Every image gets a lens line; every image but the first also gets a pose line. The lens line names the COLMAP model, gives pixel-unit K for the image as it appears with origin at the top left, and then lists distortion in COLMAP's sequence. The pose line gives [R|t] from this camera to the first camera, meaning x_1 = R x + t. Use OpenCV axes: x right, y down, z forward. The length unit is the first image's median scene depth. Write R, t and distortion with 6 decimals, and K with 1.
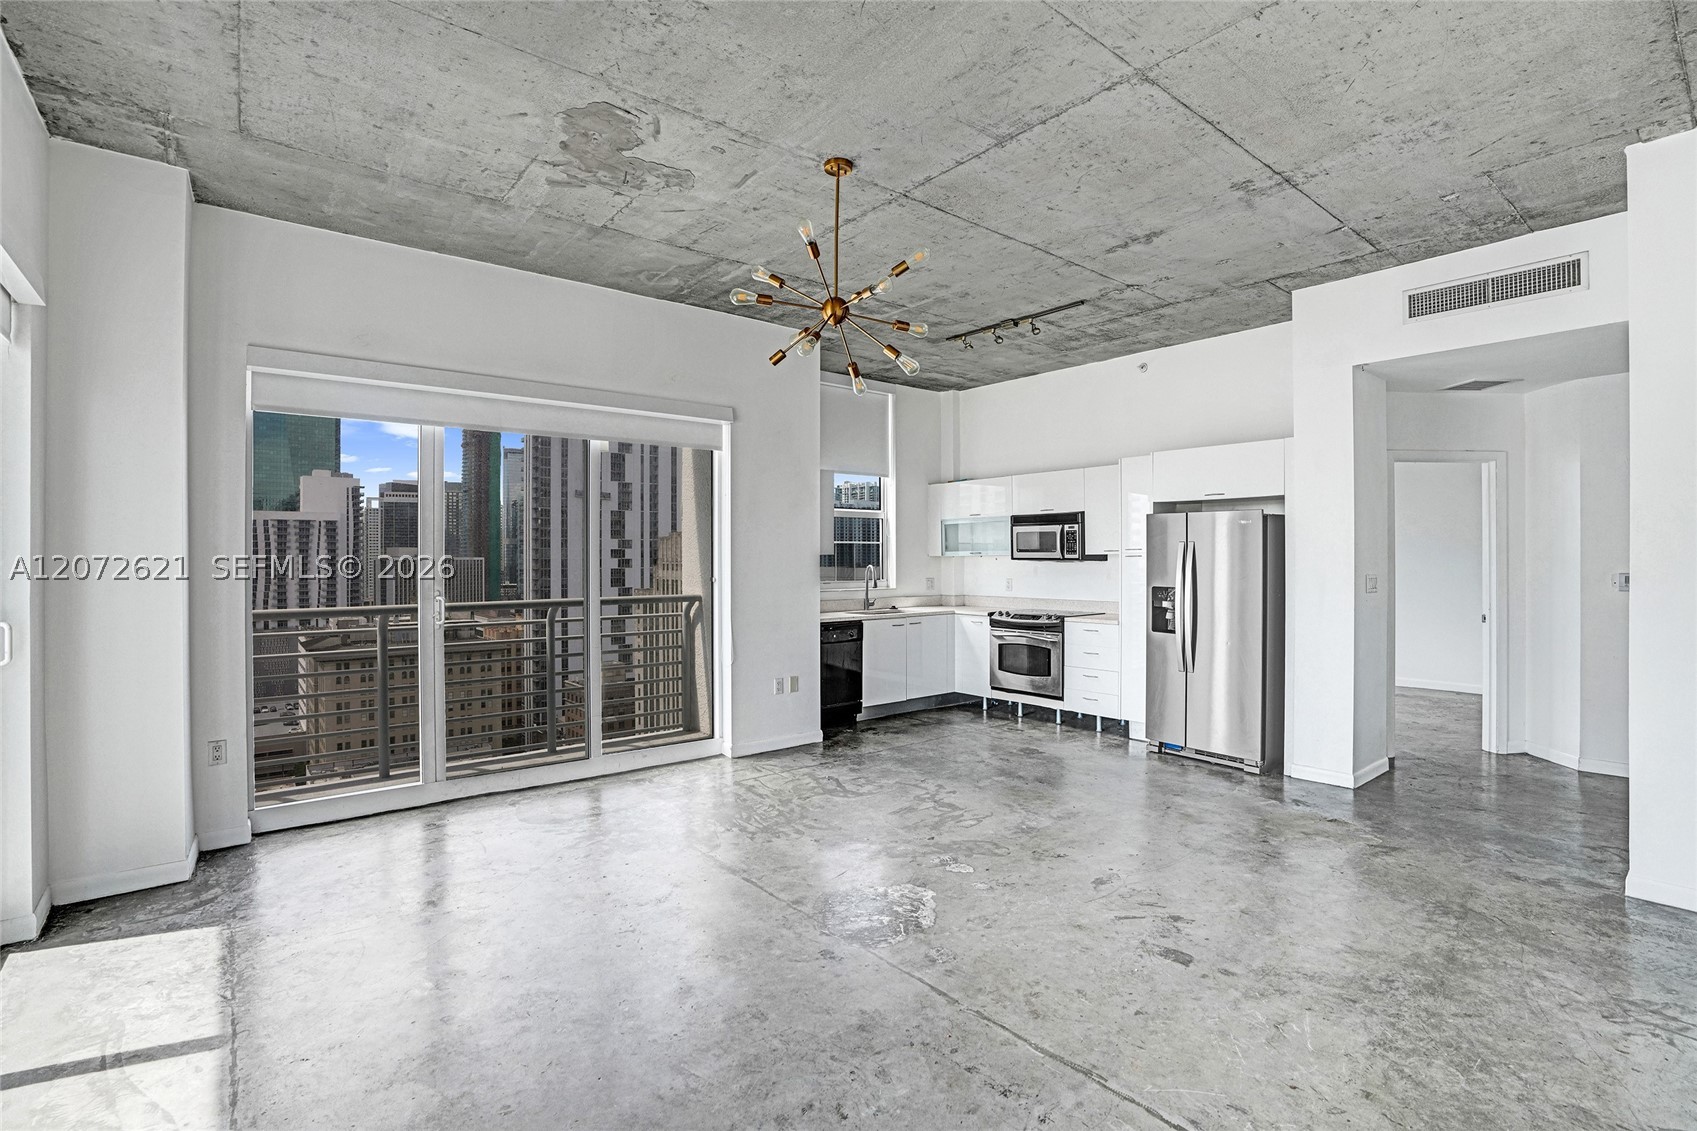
lens RADIAL K [[794.1, 0, 843.4], [0, 794.1, 555.9], [0, 0, 1]] dist [-0.063566, 0.026274]
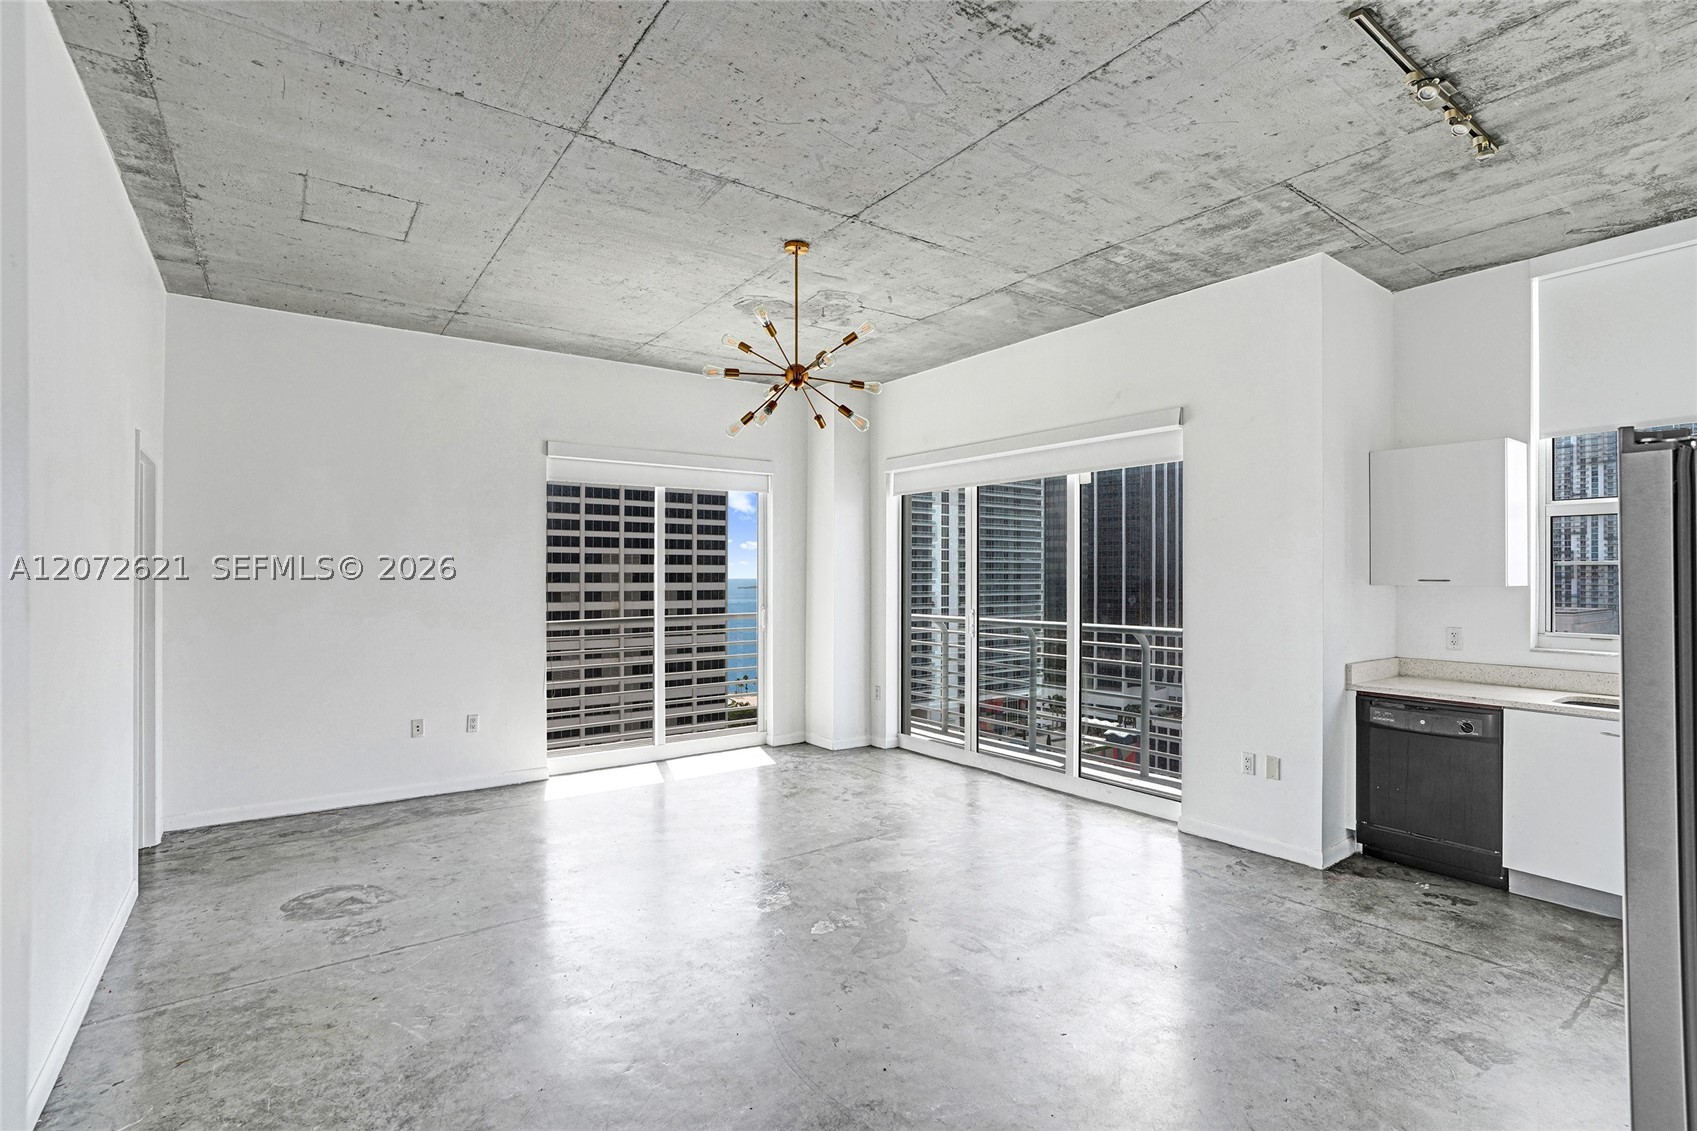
lens RADIAL K [[797.6, 0, 853.1], [0, 797.6, 571.0], [0, 0, 1]] dist [-0.053984, 0.029150]
pose [[-0.049182, -0.001432, -0.998789, 0.791097], [0.001160, 0.999998, -0.001491, -0.017123], [0.998789, -0.001231, -0.049180, 0.792124]]
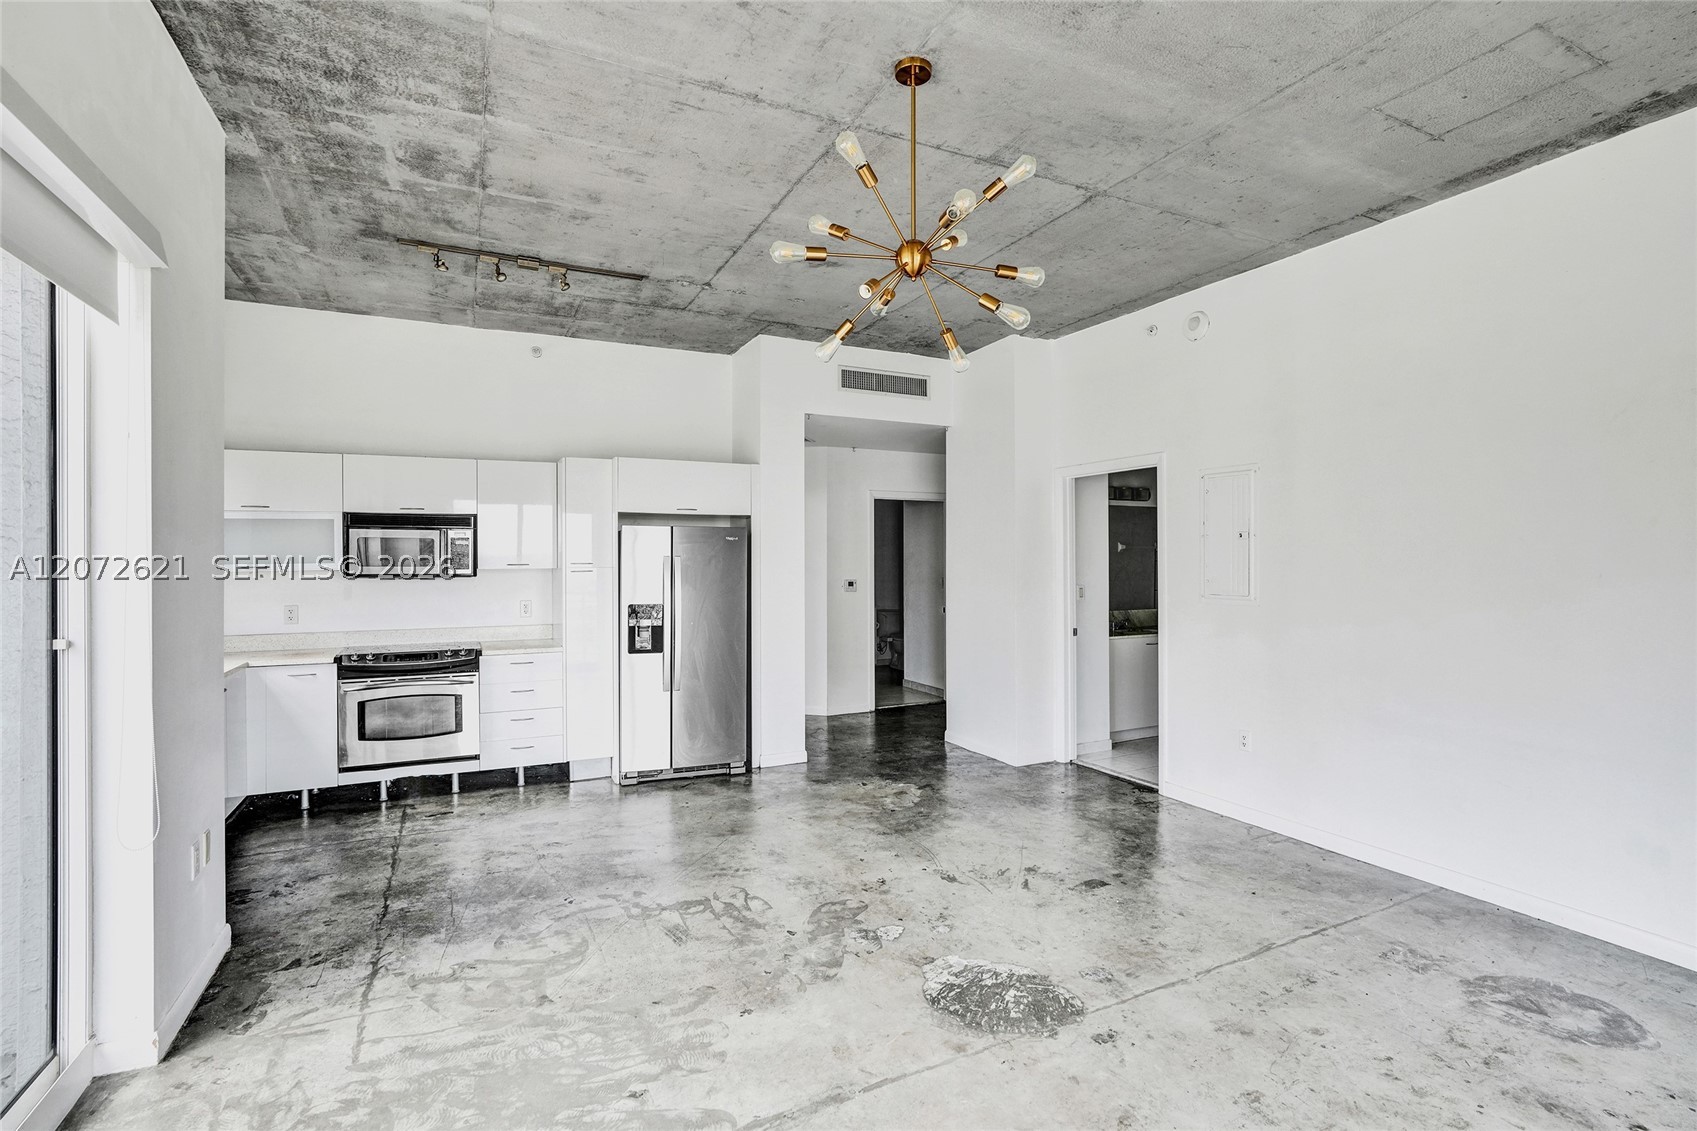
lens RADIAL K [[816.5, 0, 862.5], [0, 816.5, 559.5], [0, 0, 1]] dist [-0.054782, 0.031063]
pose [[0.205795, 0.002693, 0.978591, -0.544760], [-0.000243, 0.999996, -0.002700, -0.012689], [-0.978595, 0.000318, 0.205795, 0.617834]]
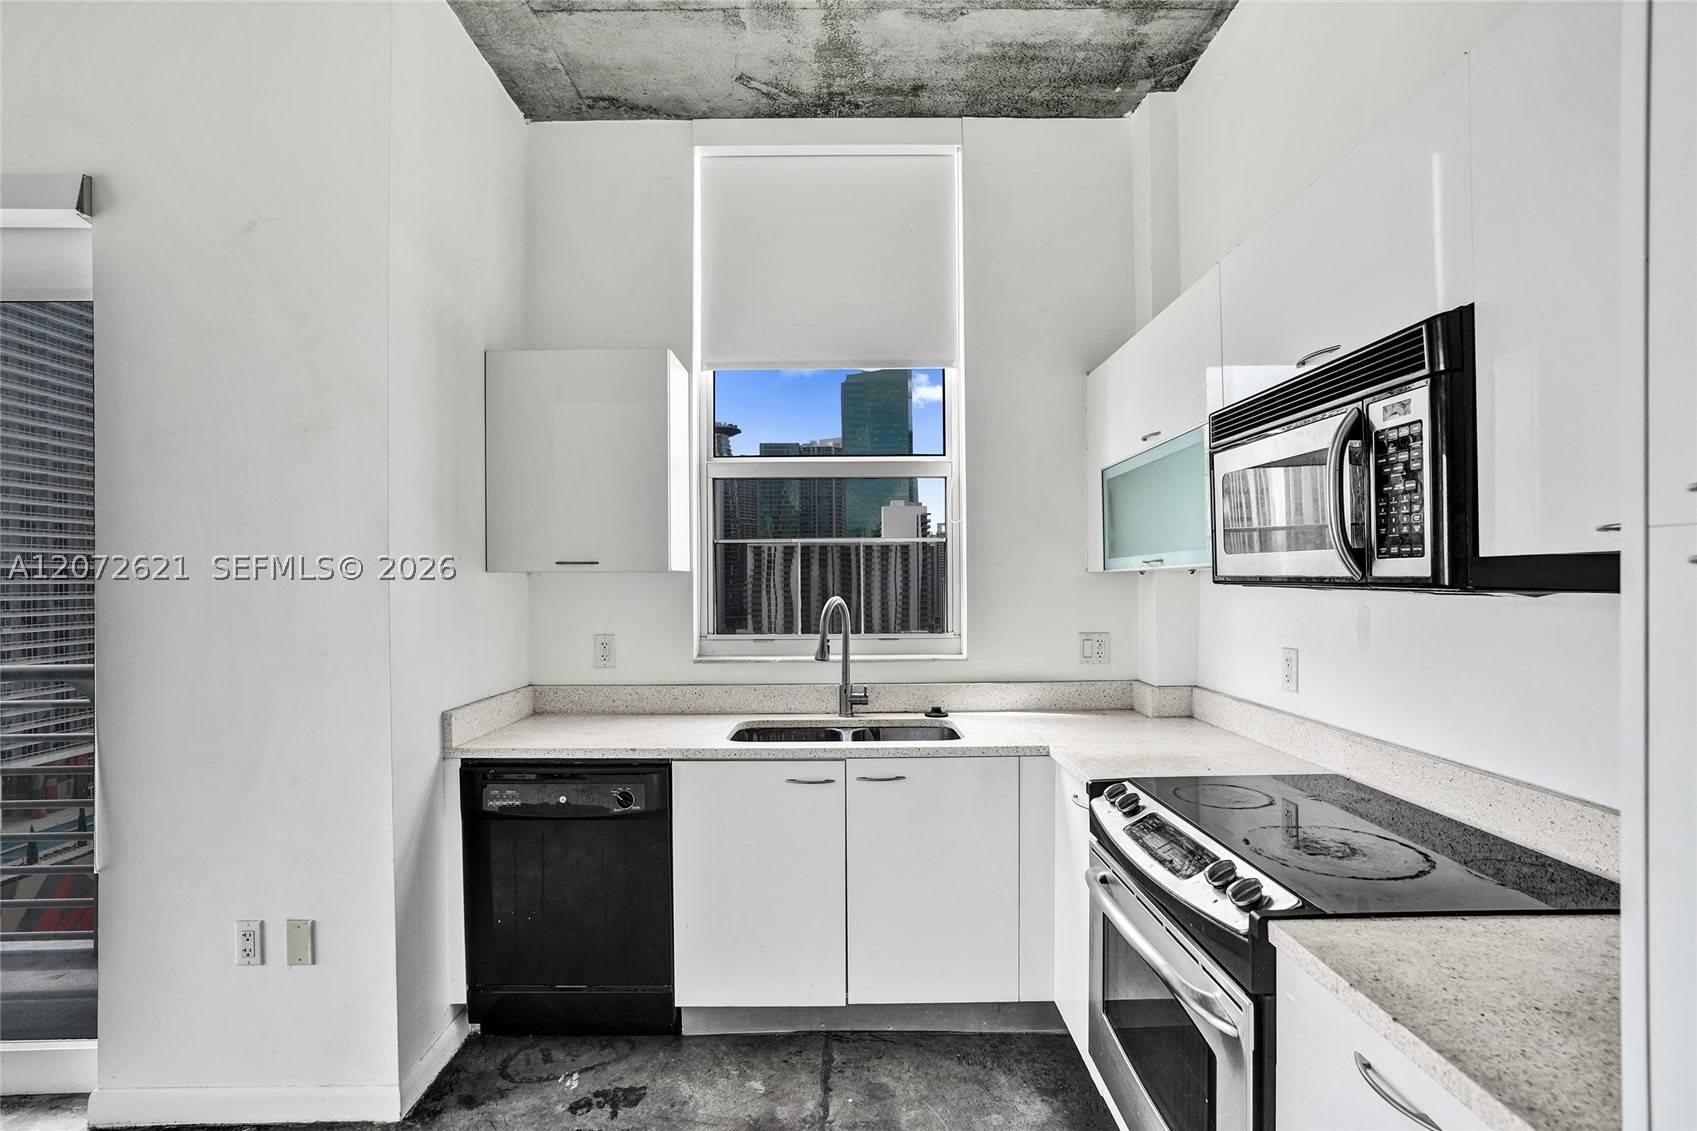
lens RADIAL K [[811.6, 0, 847.9], [0, 811.6, 583.3], [0, 0, 1]] dist [-0.057829, 0.030295]
pose [[0.783712, 0.000060, -0.621125, 0.411757], [0.006527, 0.999944, 0.008332, 0.002567], [0.621090, -0.010584, 0.783668, 1.055360]]
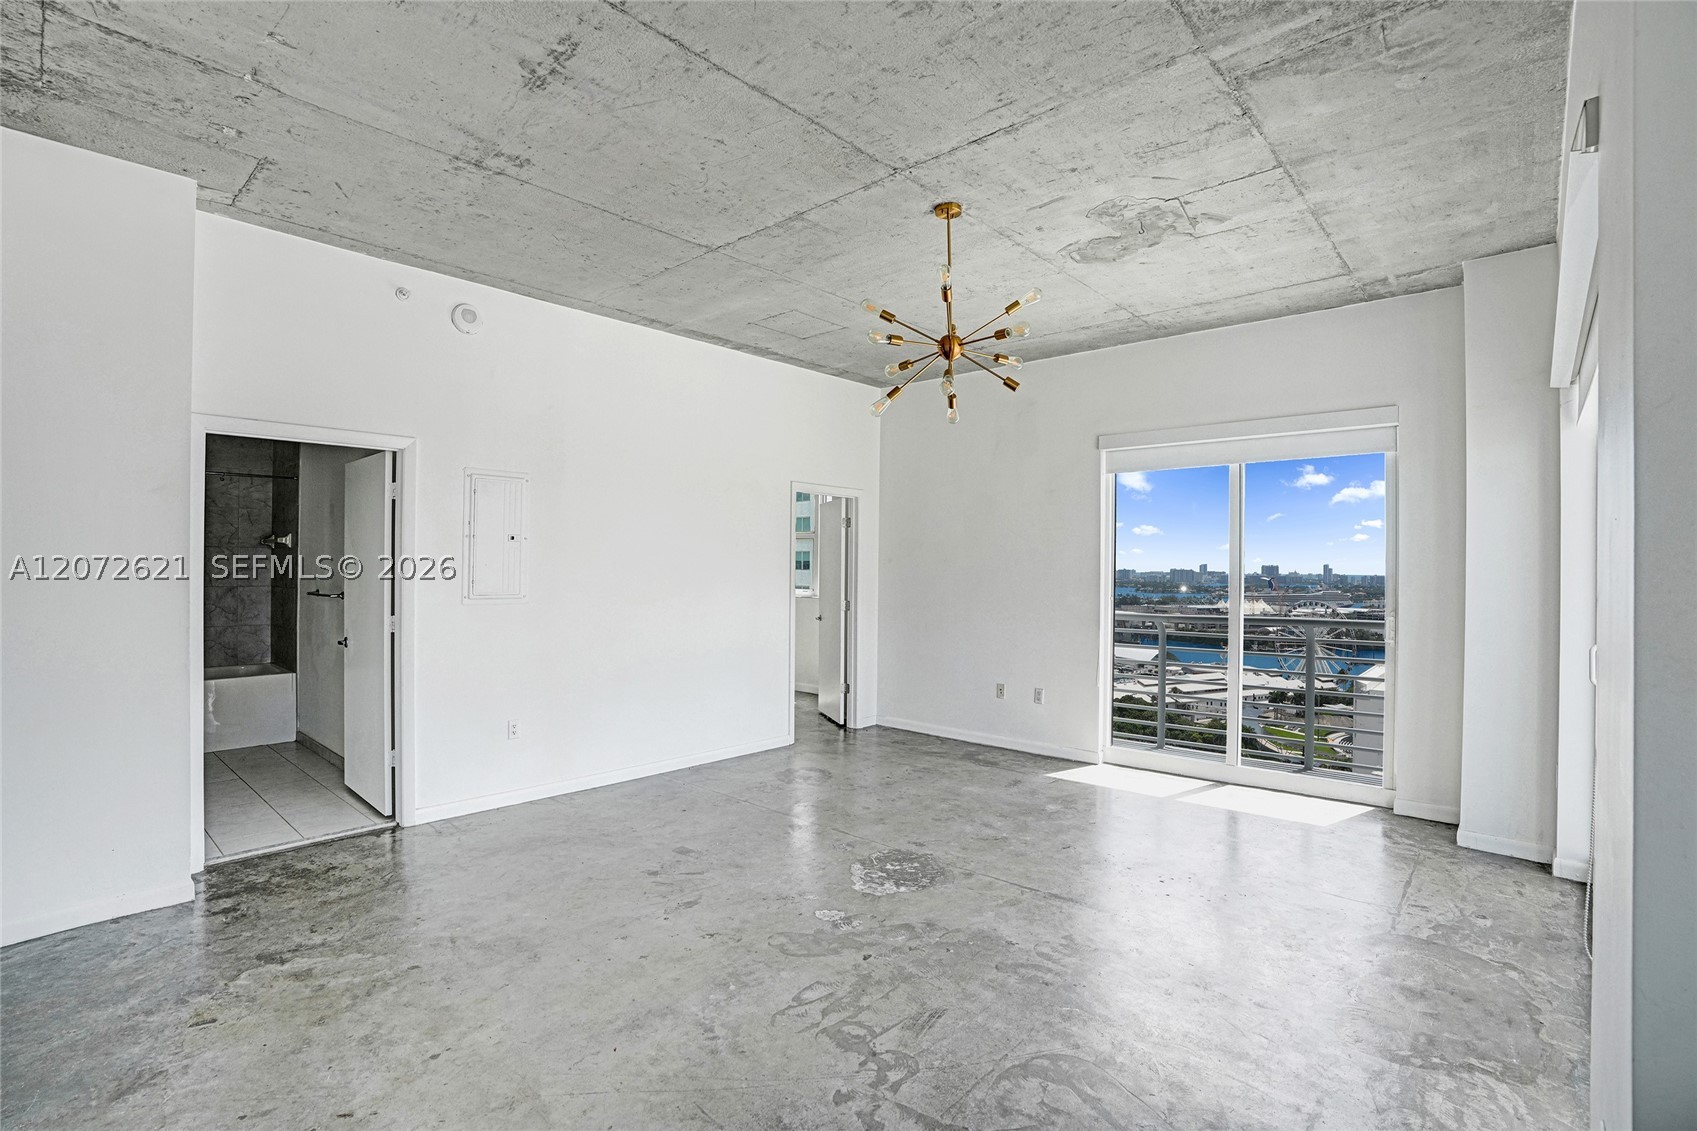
lens RADIAL K [[788.1, 0, 863.0], [0, 788.1, 560.1], [0, 0, 1]] dist [-0.053908, 0.027801]
pose [[-0.984184, -0.007697, -0.176980, 0.201925], [-0.006016, 0.999932, -0.010032, -0.008658], [0.177045, -0.008809, -0.984163, 1.402885]]
